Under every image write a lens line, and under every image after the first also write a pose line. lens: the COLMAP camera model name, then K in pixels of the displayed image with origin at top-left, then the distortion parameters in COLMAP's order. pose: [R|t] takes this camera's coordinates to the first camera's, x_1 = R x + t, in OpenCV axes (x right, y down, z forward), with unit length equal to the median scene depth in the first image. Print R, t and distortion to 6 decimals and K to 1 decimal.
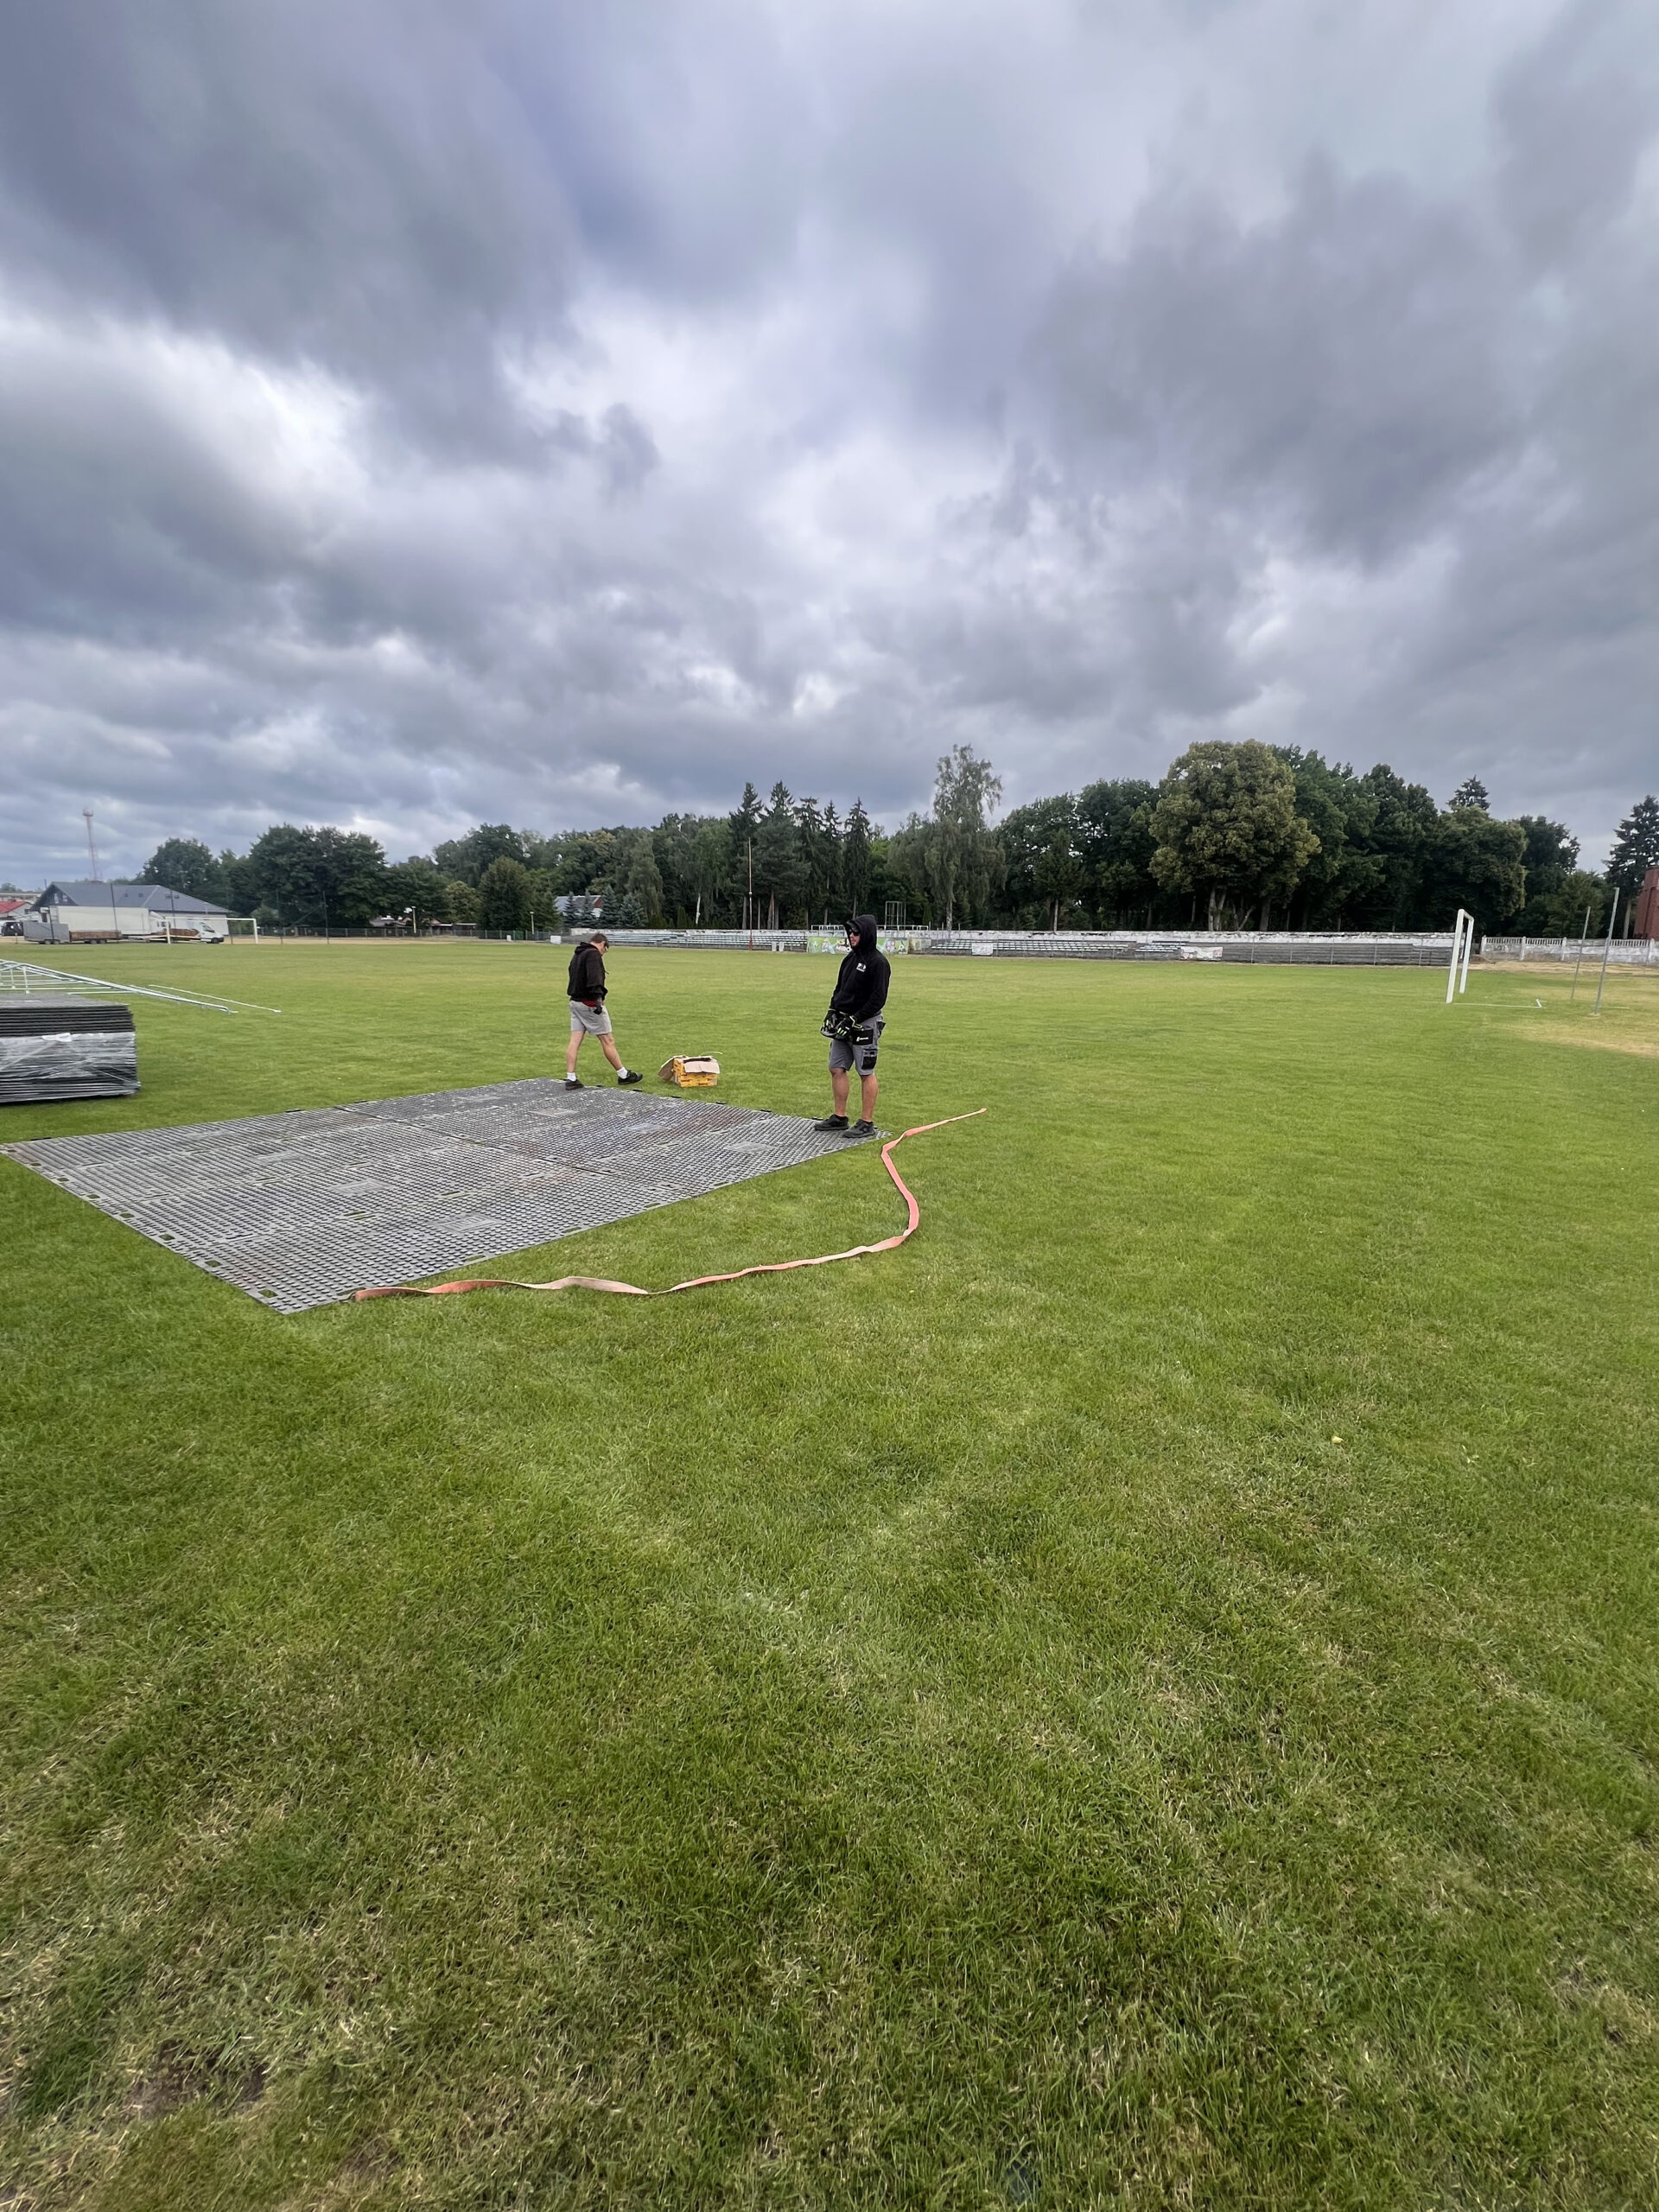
lens RADIAL K [[878.1, 0, 822.3], [0, 878.1, 1100.6], [0, 0, 1]] dist [0.004301, -0.000313]
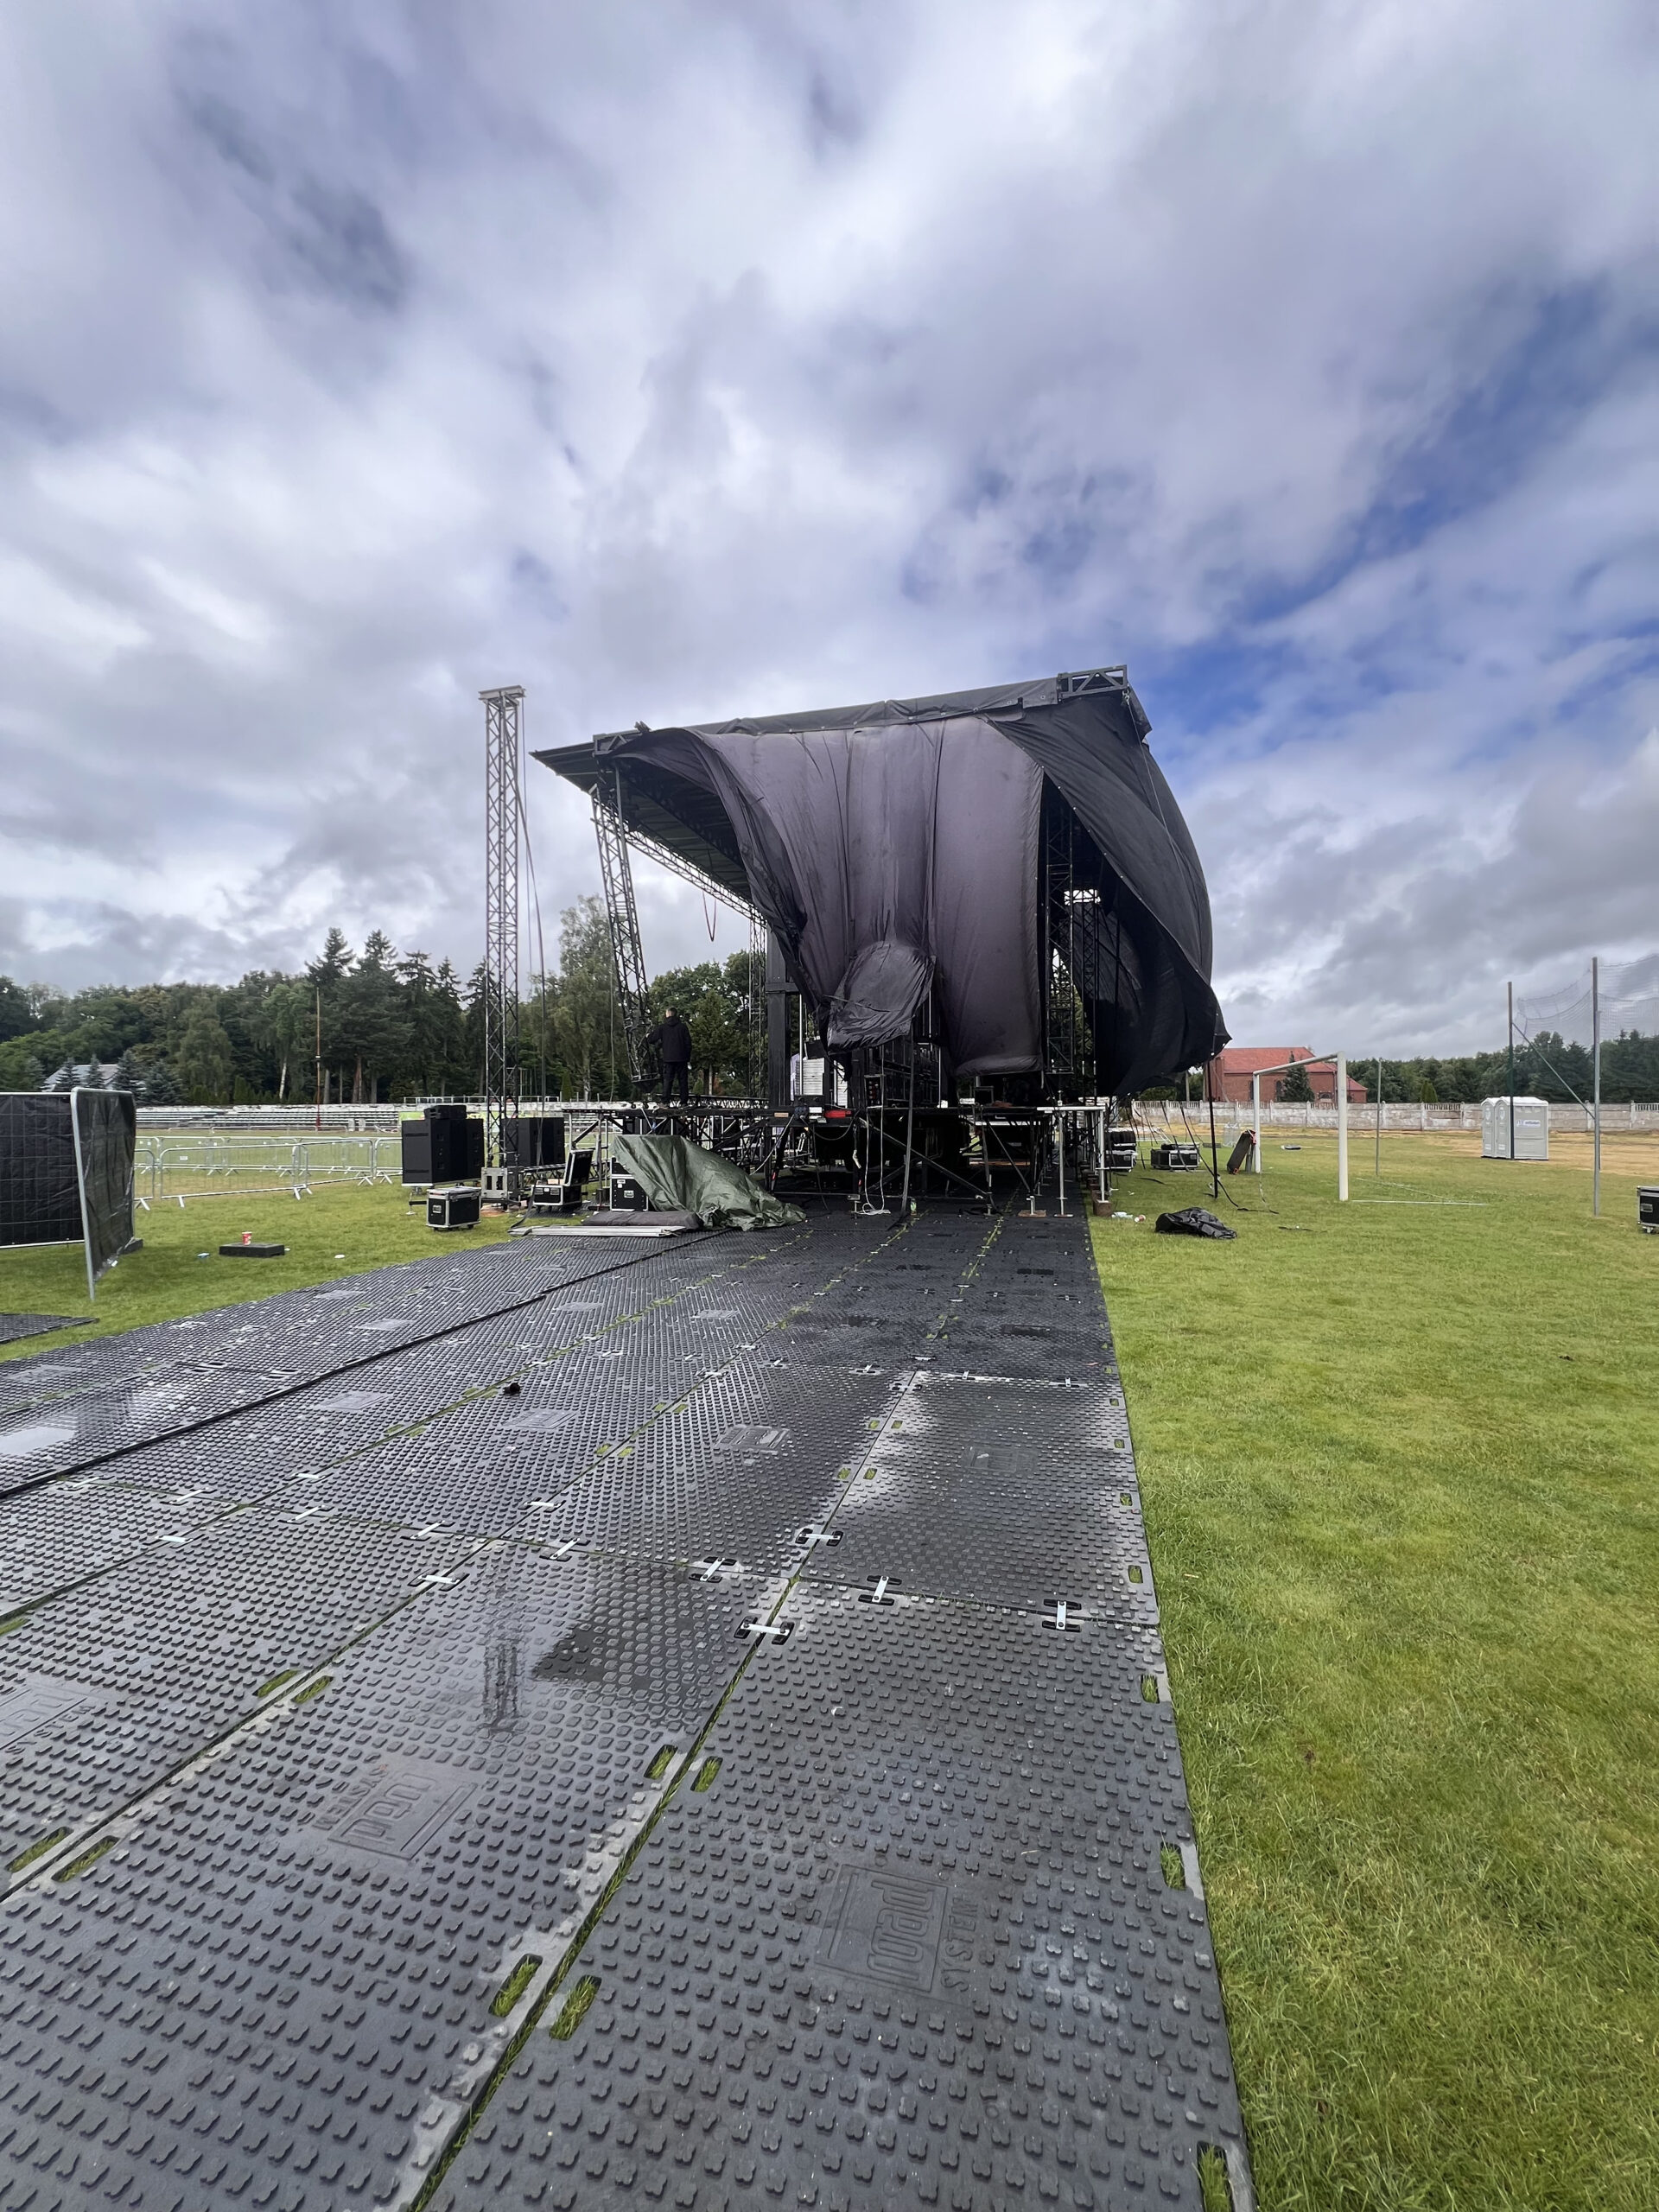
lens RADIAL K [[878.1, 0, 829.7], [0, 878.1, 1106.0], [0, 0, 1]] dist [0.004301, -0.000313]
pose [[0.927352, -0.013492, 0.373947, 0.035582], [0.083779, 0.981466, -0.172352, -0.017358], [-0.364691, 0.191160, 0.911295, 0.105490]]
